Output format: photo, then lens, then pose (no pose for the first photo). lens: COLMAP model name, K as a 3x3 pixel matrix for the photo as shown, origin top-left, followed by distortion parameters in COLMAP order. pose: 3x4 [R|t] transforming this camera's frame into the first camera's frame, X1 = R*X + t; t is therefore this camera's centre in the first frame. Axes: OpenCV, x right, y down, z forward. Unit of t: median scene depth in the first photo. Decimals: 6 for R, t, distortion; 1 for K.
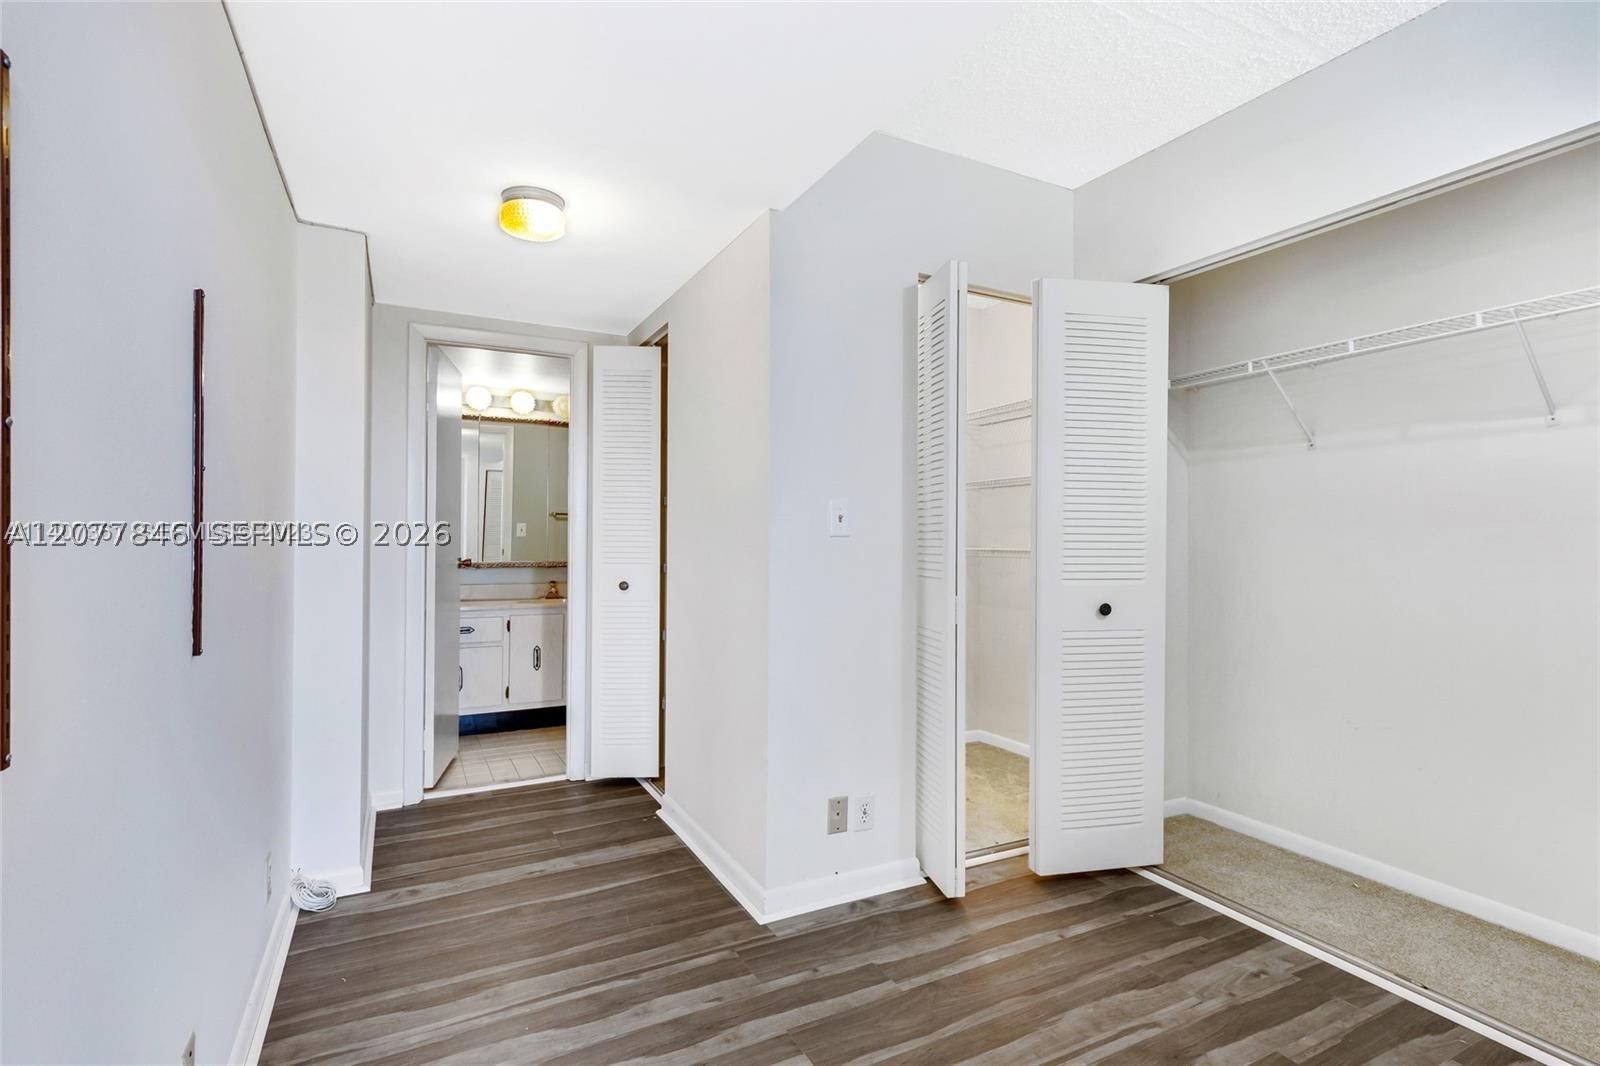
lens RADIAL K [[732.6, 0, 800.0], [0, 732.6, 533.0], [0, 0, 1]] dist [0.000017, 0.000173]
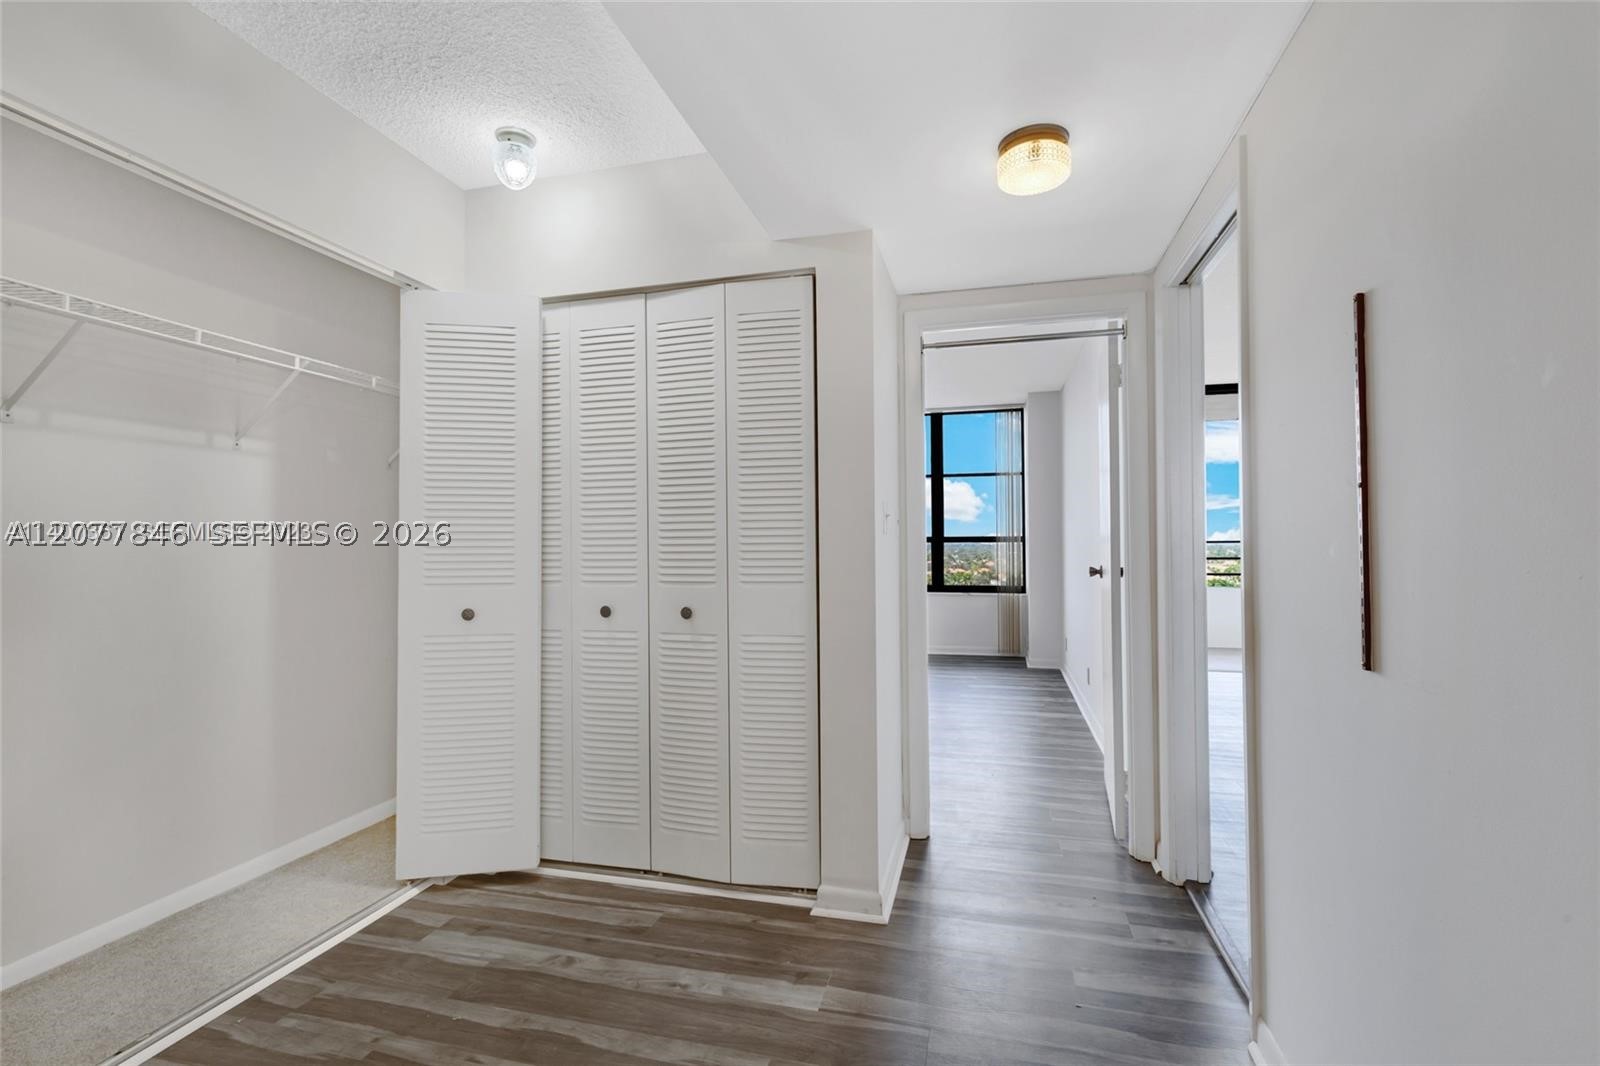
lens RADIAL K [[732.6, 0, 800.0], [0, 732.6, 533.0], [0, 0, 1]] dist [0.000017, 0.000173]
pose [[-0.751015, -0.005214, 0.660265, -0.424967], [-0.015961, 0.999820, -0.010260, -0.013574], [-0.660092, -0.018244, -0.750963, 1.214317]]
